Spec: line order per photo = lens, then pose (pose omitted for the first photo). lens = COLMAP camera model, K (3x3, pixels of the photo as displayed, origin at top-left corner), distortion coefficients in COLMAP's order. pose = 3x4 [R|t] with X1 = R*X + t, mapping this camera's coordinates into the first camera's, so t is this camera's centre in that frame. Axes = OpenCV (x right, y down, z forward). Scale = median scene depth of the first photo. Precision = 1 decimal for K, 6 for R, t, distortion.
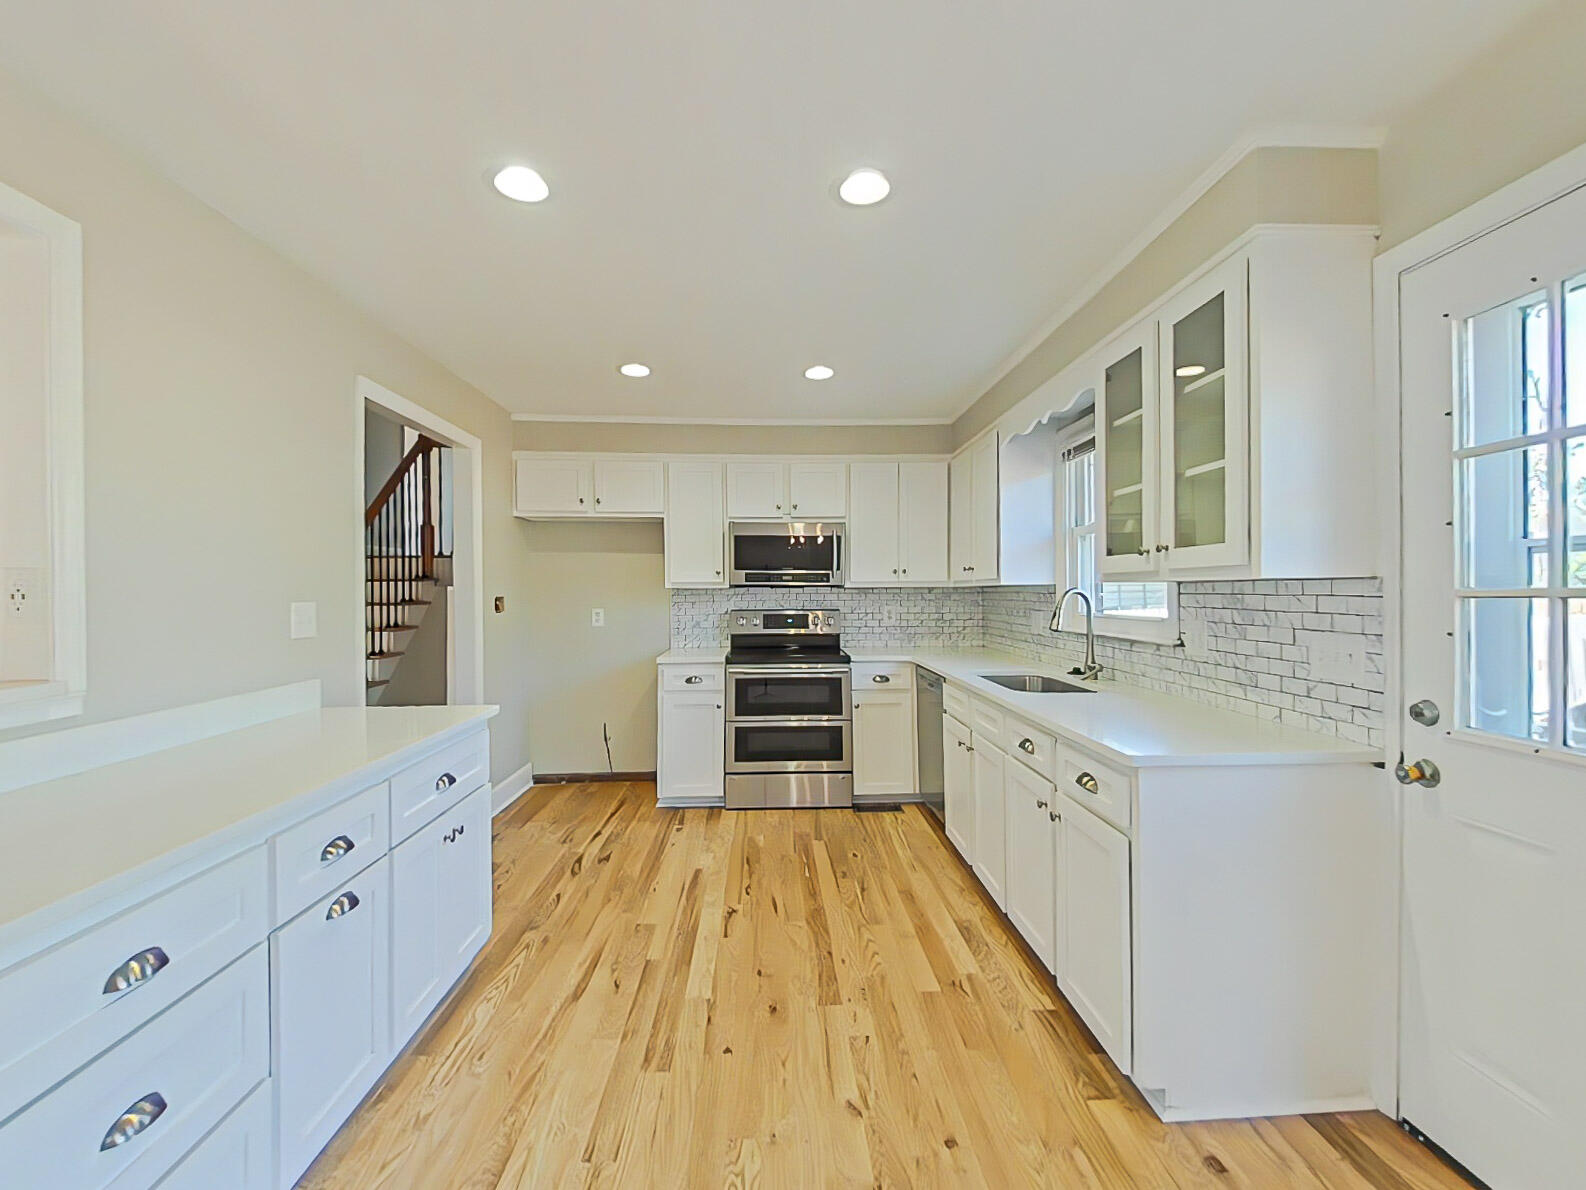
lens RADIAL K [[681.2, 0, 794.1], [0, 681.2, 592.0], [0, 0, 1]] dist [0.056819, -0.037107]
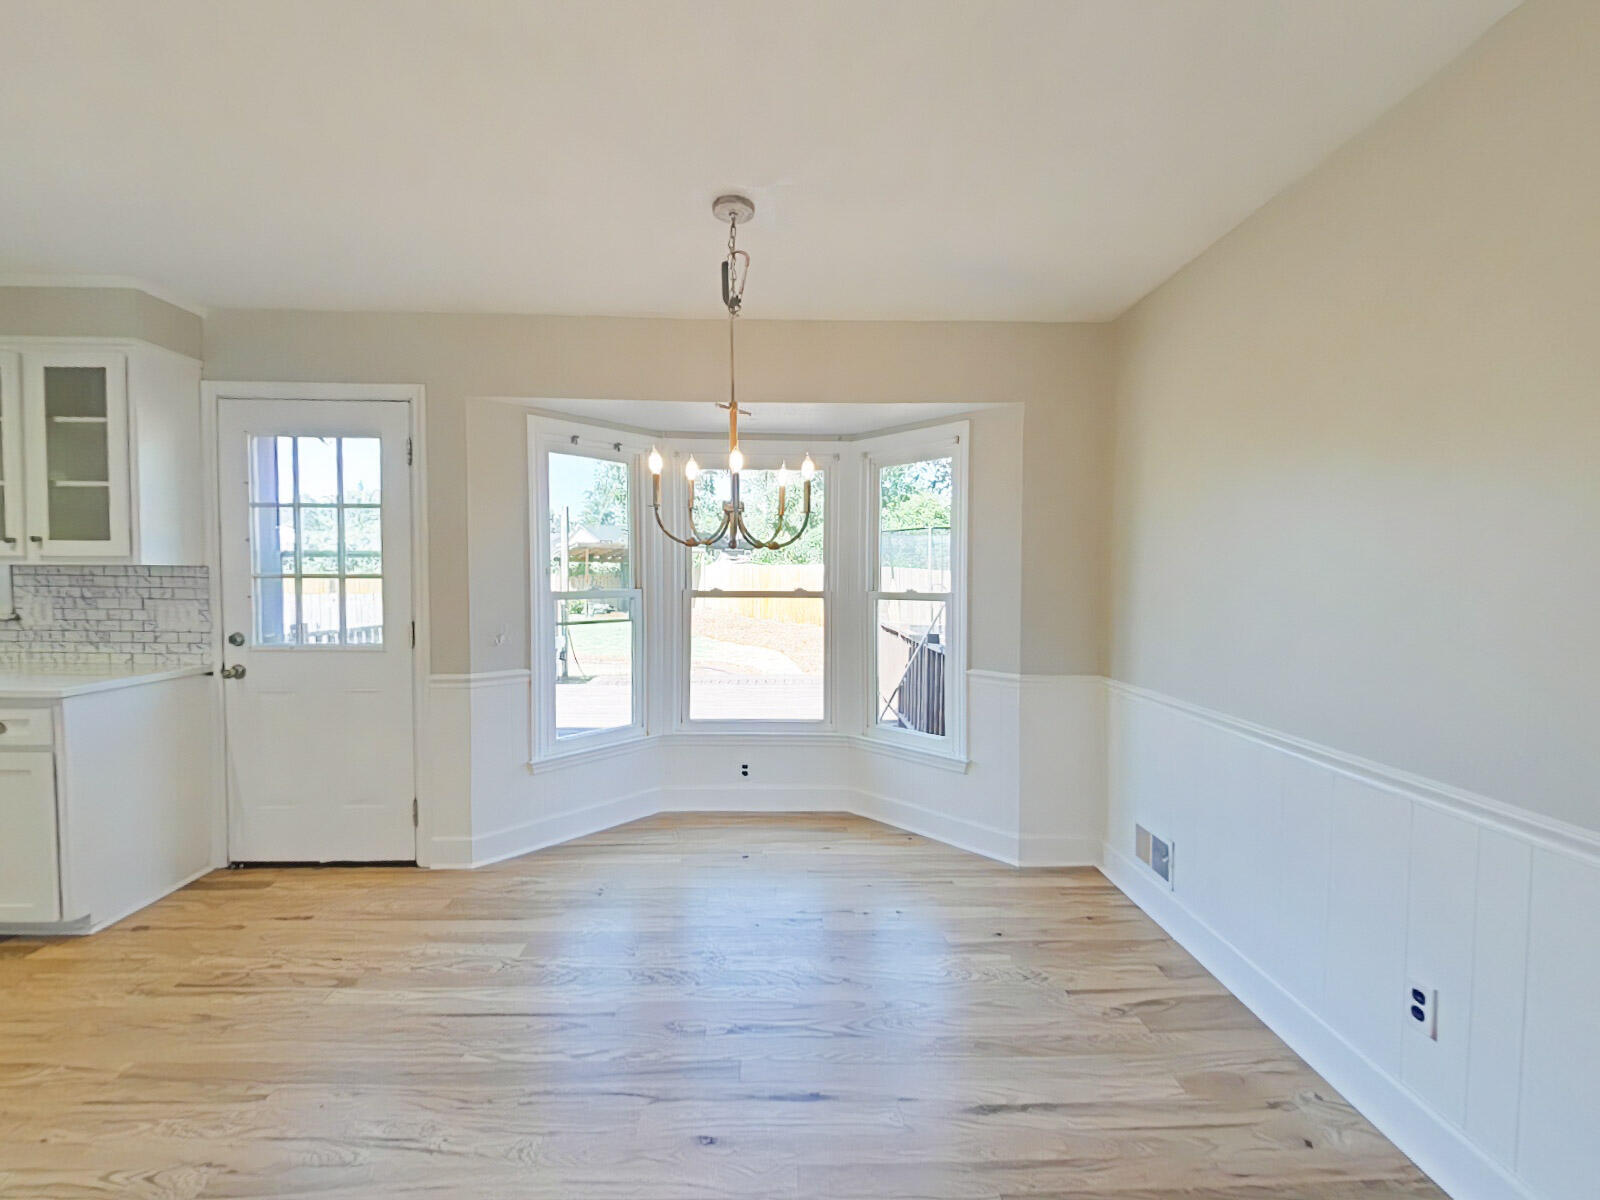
lens RADIAL K [[680.7, 0, 804.7], [0, 680.7, 601.5], [0, 0, 1]] dist [0.015054, -0.009191]
pose [[0.016538, -0.032693, 0.999329, -0.503650], [-0.008423, 0.999425, 0.032836, -0.001305], [-0.999828, -0.008960, 0.016253, -0.310868]]
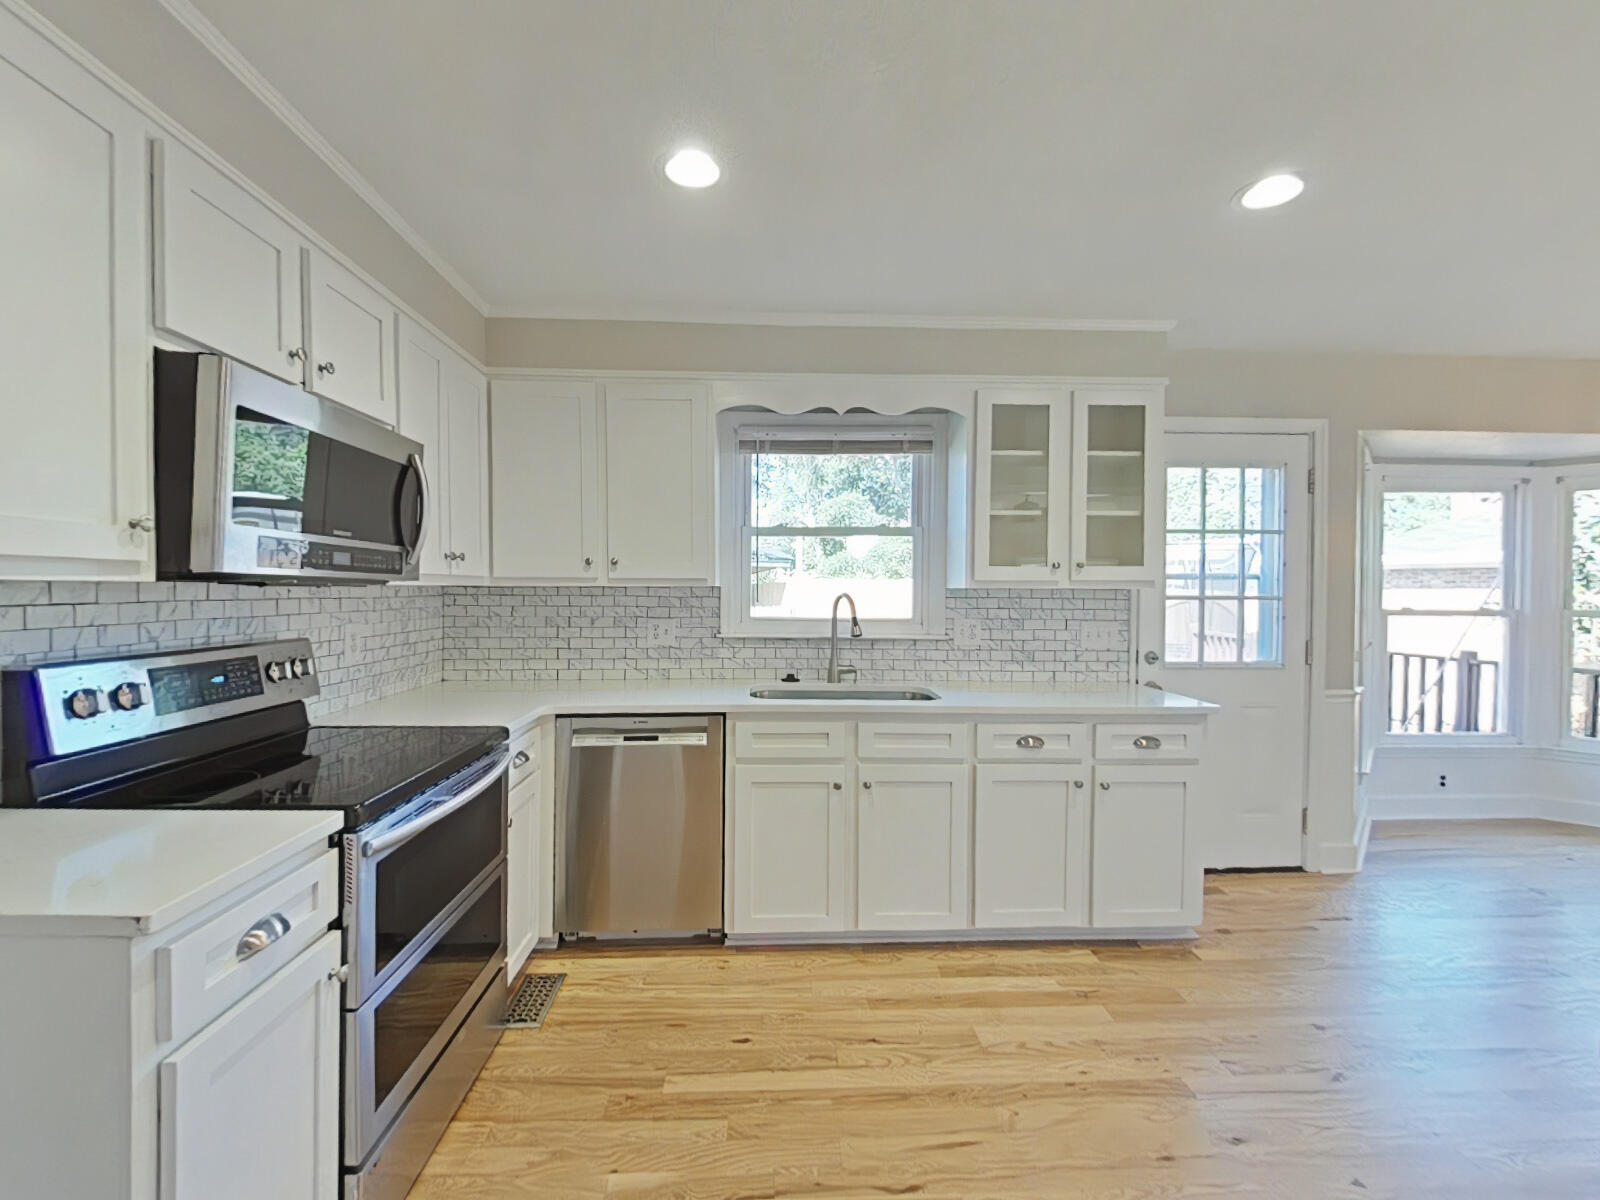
lens RADIAL K [[680.7, 0, 804.7], [0, 680.7, 601.5], [0, 0, 1]] dist [0.015054, -0.009191]
pose [[-0.003819, -0.013210, 0.999905, -0.578165], [-0.003015, 0.999908, 0.013199, -0.005537], [-0.999988, -0.002964, -0.003858, 1.102226]]
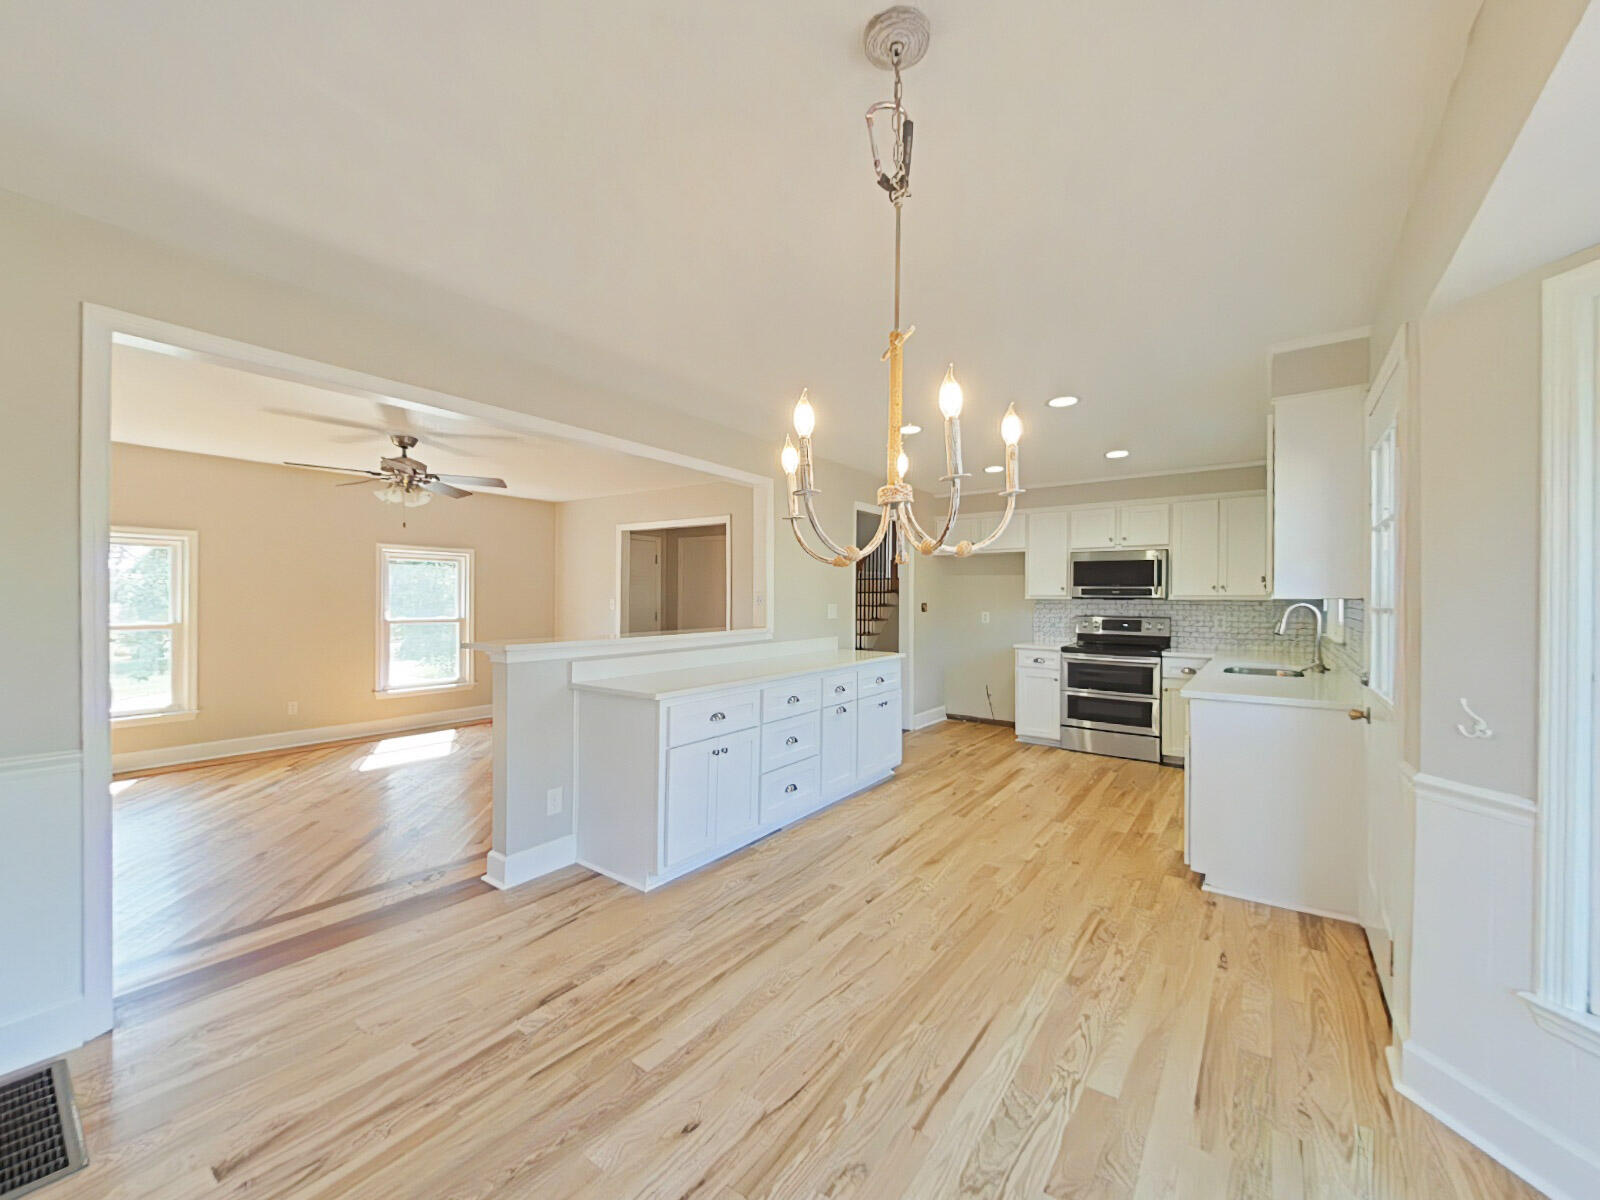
lens RADIAL K [[639.7, 0, 800.0], [0, 639.7, 600.0], [0, 0, 1]] dist [0.000266, -0.000107]
pose [[0.780066, 0.012654, -0.625569, 0.441920], [-0.012575, 0.999911, 0.004546, -0.005066], [0.625571, 0.004320, 0.780155, -0.597625]]
